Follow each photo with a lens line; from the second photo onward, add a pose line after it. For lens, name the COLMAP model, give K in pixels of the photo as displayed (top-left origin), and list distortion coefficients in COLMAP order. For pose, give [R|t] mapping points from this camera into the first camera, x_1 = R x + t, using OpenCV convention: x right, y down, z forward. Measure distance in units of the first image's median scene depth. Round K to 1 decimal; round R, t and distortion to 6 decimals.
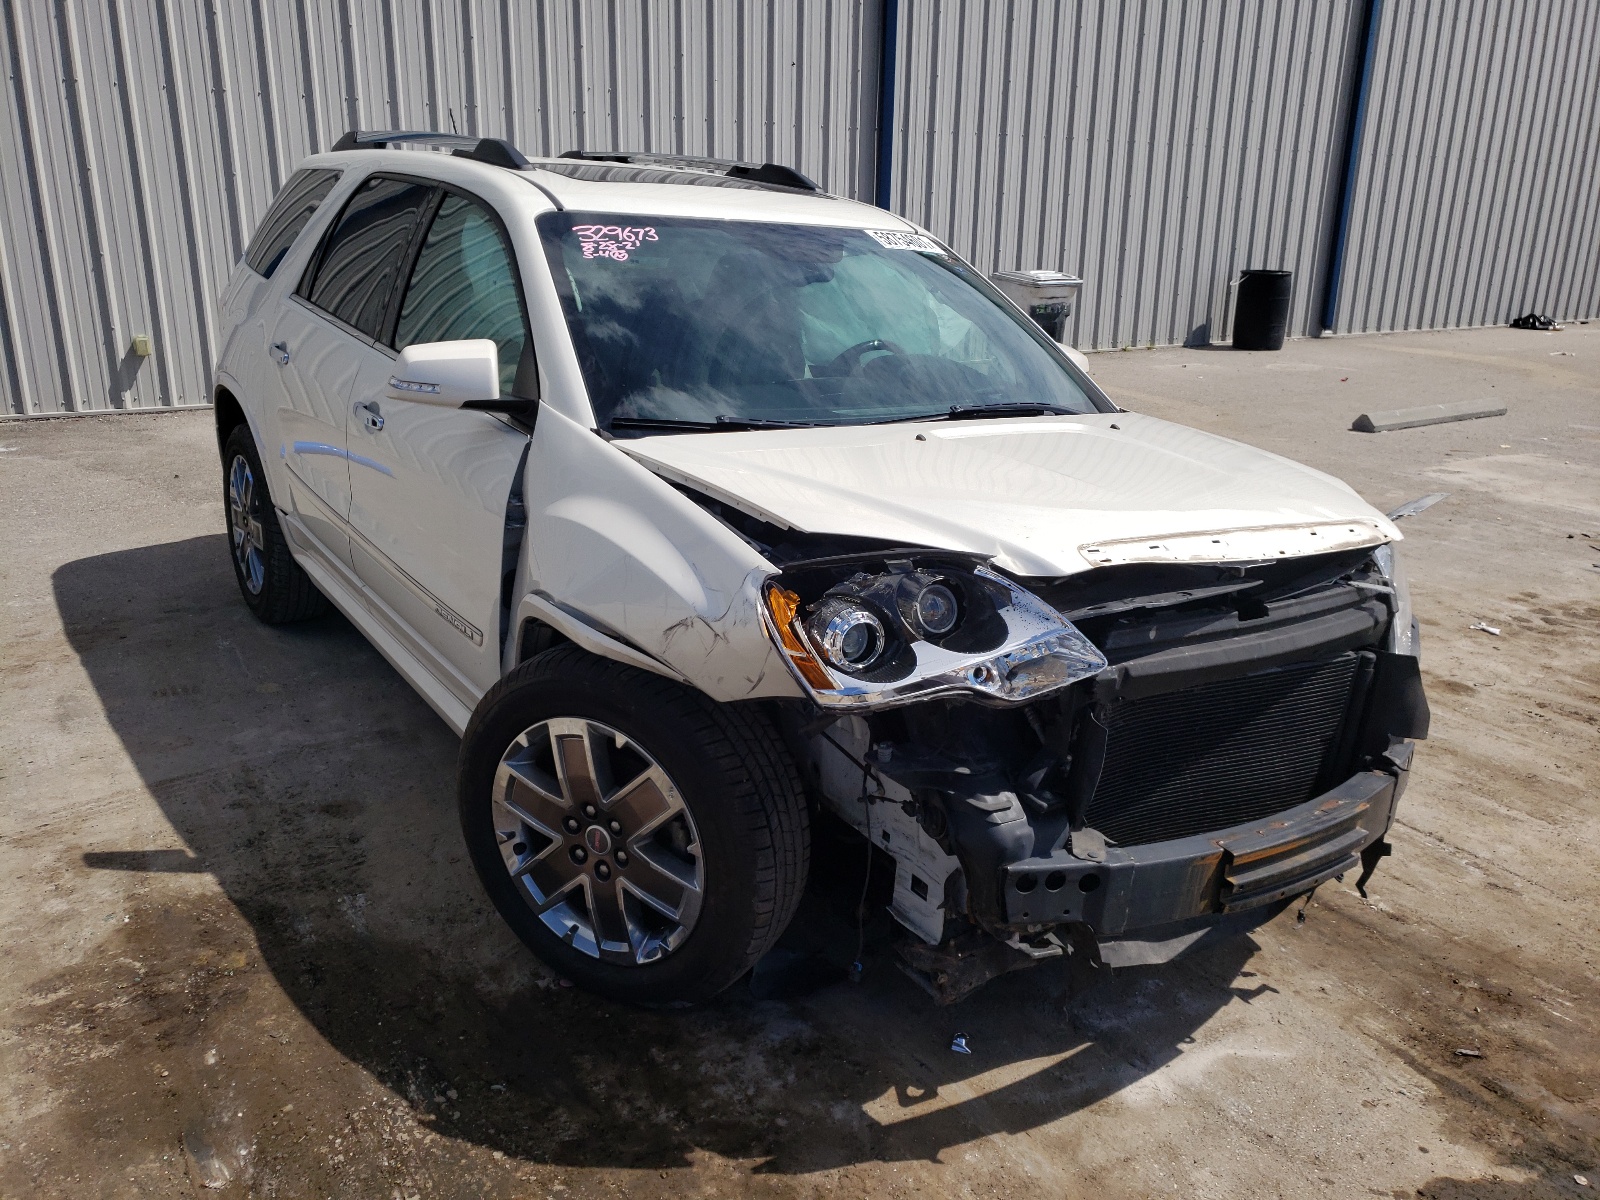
lens RADIAL K [[1223.6, 0, 795.5], [0, 1223.6, 600.7], [0, 0, 1]] dist [0.015616, 0.001351]
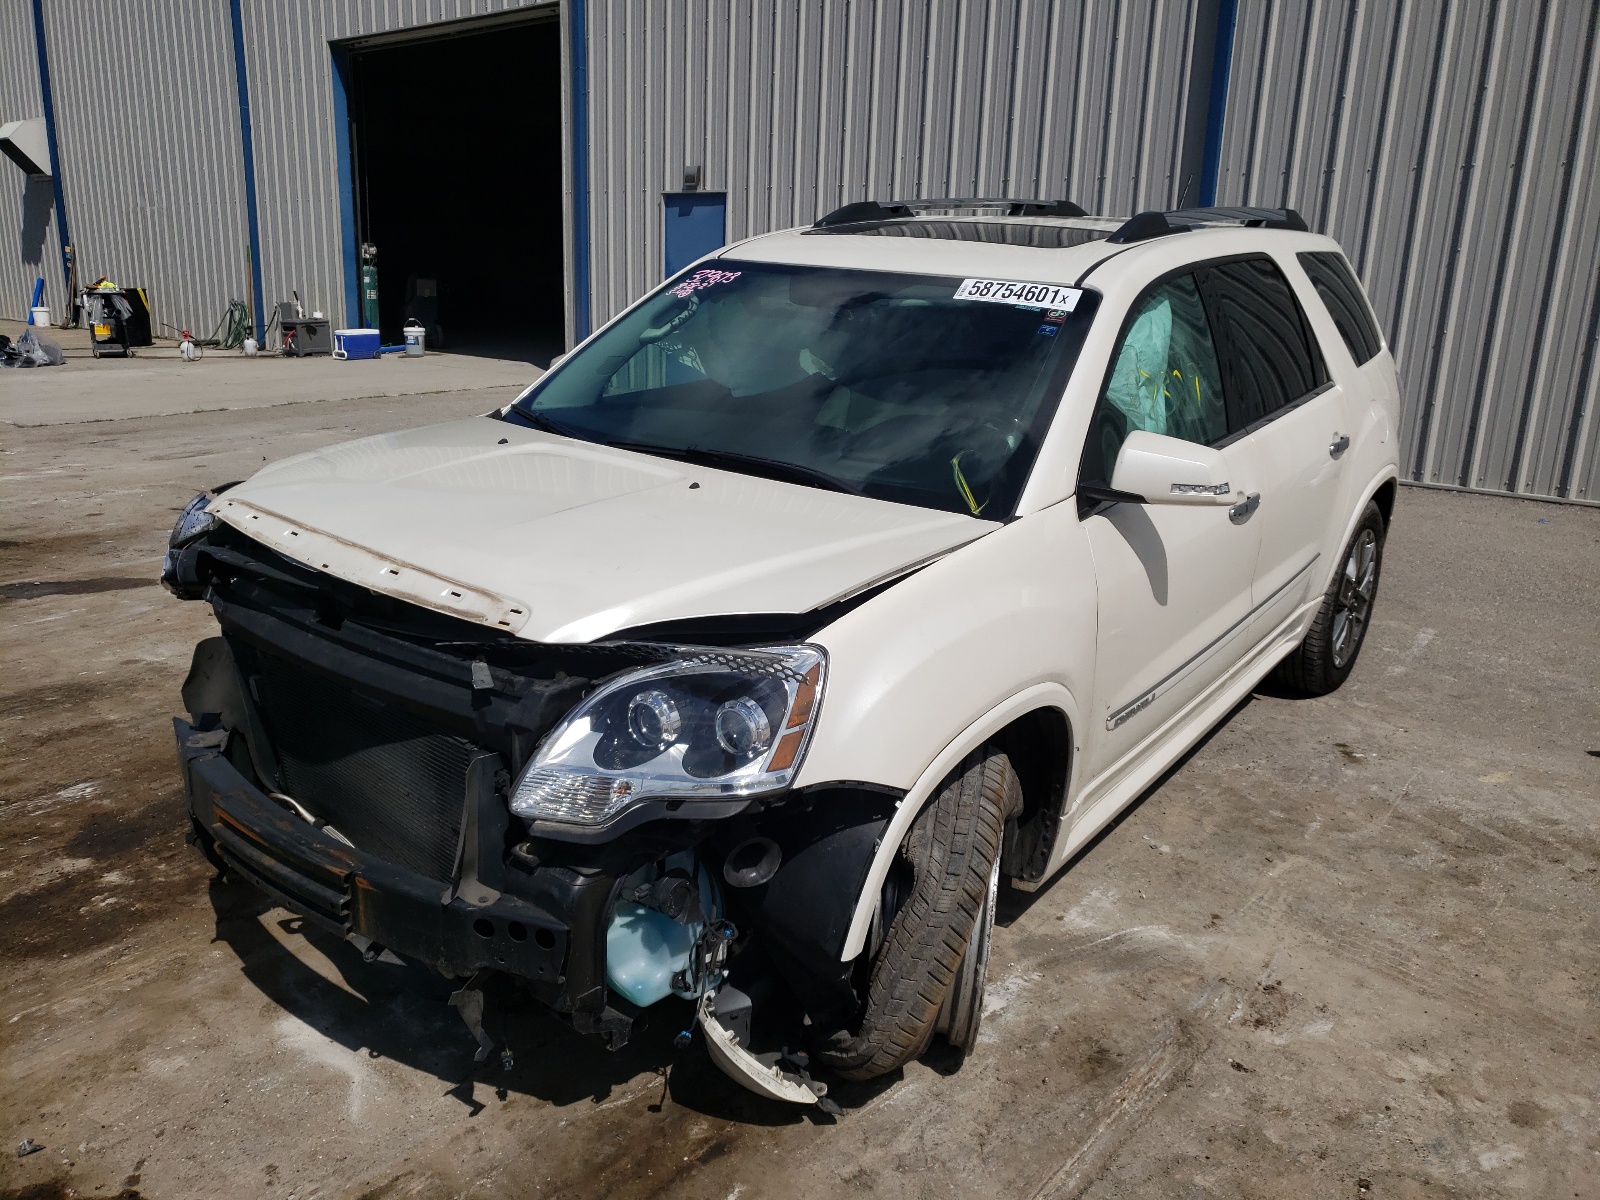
lens RADIAL K [[1230.6, 0, 789.6], [0, 1230.6, 598.7], [0, 0, 1]] dist [0.010459, -0.000120]
pose [[0.320751, 0.237349, -0.916943, 1.260054], [-0.303446, 0.942817, 0.137900, -0.233259], [0.897240, 0.234011, 0.374432, 0.838112]]
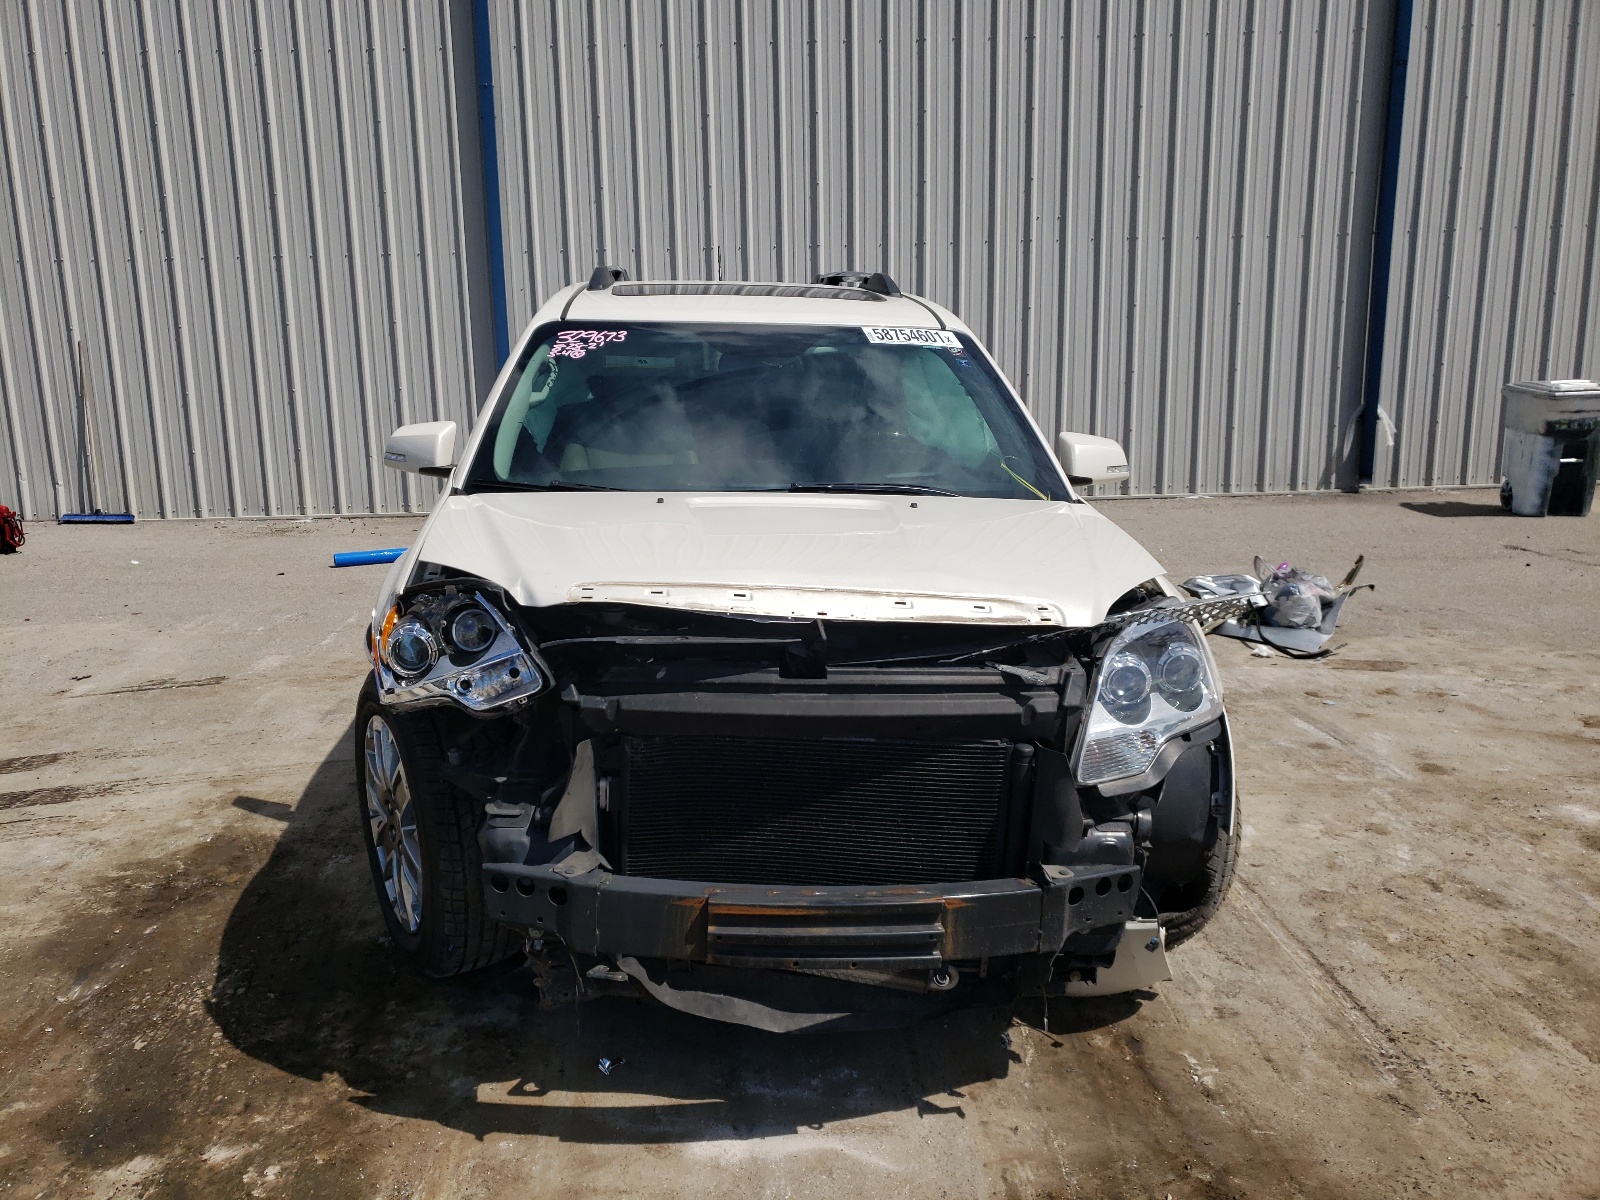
lens RADIAL K [[1230.6, 0, 761.0], [0, 1230.6, 604.0], [0, 0, 1]] dist [0.010459, -0.000120]
pose [[0.863781, 0.069016, -0.499119, 0.736576], [-0.118652, 0.990580, -0.068366, 0.023384], [0.489698, 0.118275, 0.863832, 0.096267]]
